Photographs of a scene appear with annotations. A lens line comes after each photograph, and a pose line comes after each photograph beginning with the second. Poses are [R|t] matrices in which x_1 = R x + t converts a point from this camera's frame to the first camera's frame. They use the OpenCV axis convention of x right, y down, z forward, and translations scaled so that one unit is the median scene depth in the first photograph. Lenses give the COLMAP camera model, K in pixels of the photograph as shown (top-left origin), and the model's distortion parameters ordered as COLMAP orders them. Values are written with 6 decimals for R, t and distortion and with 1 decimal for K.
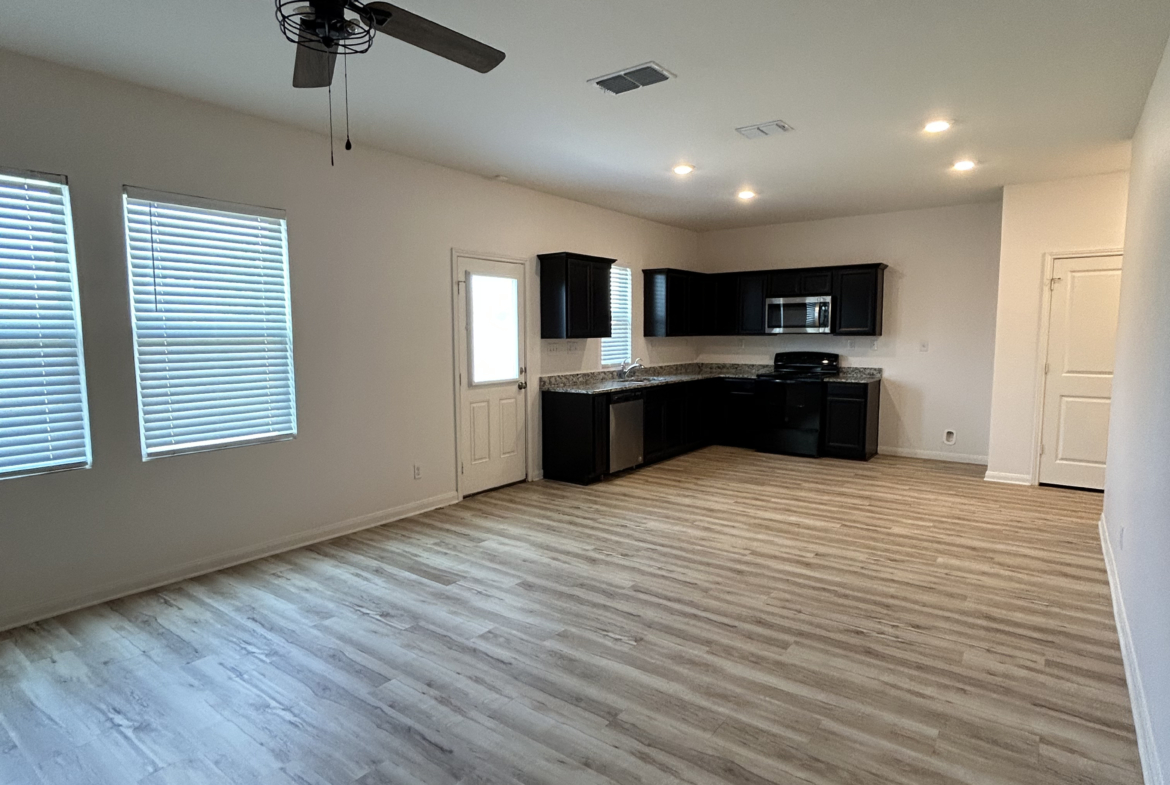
lens RADIAL K [[637.7, 0, 586.3], [0, 637.7, 387.4], [0, 0, 1]] dist [-0.006774, 0.006235]
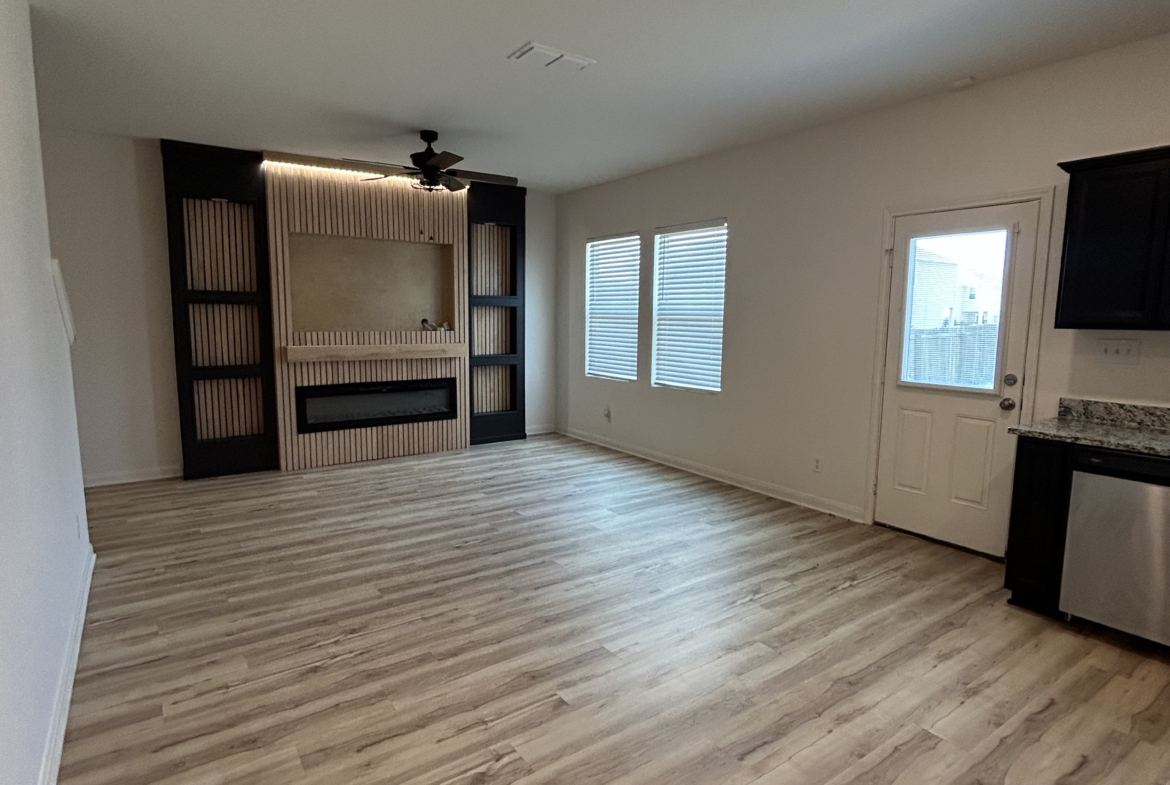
lens RADIAL K [[637.7, 0, 581.7], [0, 637.7, 389.3], [0, 0, 1]] dist [-0.006774, 0.006235]
pose [[-0.315721, 0.113039, -0.942095, 0.977225], [-0.094563, 0.984187, 0.149780, -0.113883], [0.944128, 0.136376, -0.300039, 1.302112]]
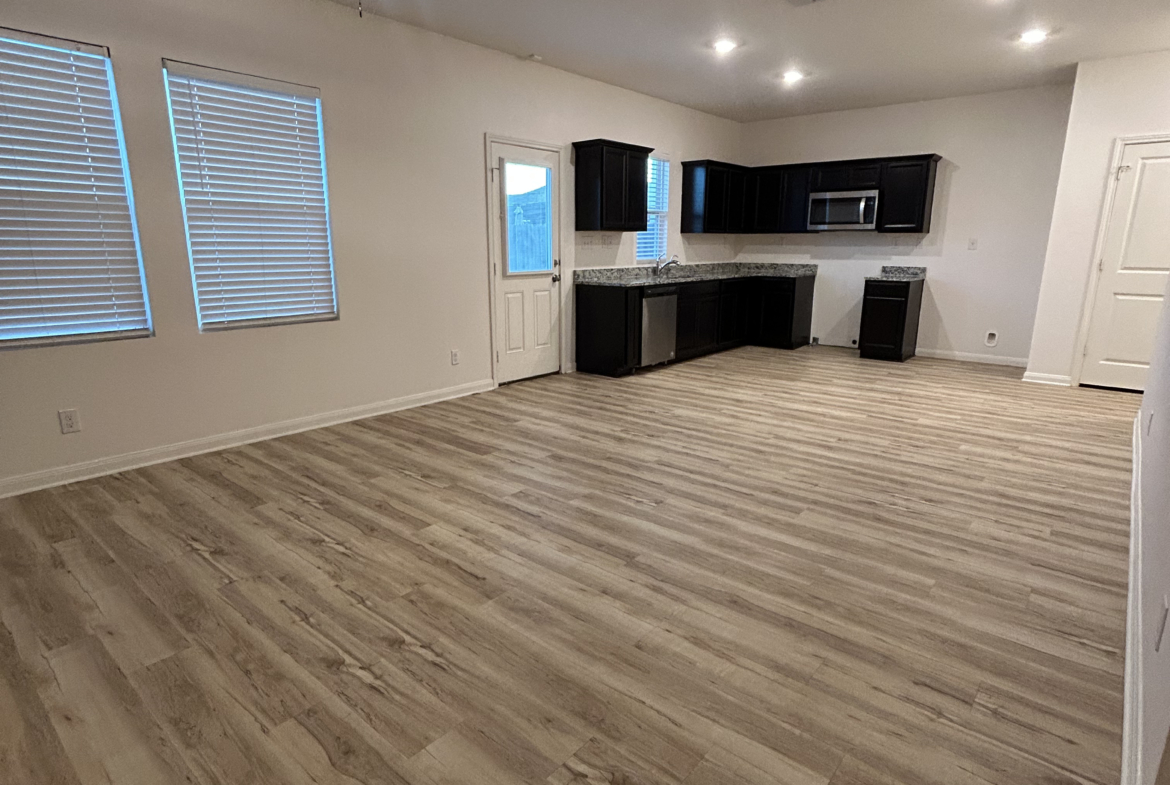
lens RADIAL K [[637.7, 0, 586.2], [0, 637.7, 390.5], [0, 0, 1]] dist [-0.006774, 0.006235]
pose [[0.998053, 0.020639, -0.058858, 0.015664], [-0.012230, 0.990105, 0.139794, 0.051456], [0.061161, -0.138802, 0.988430, -0.030628]]
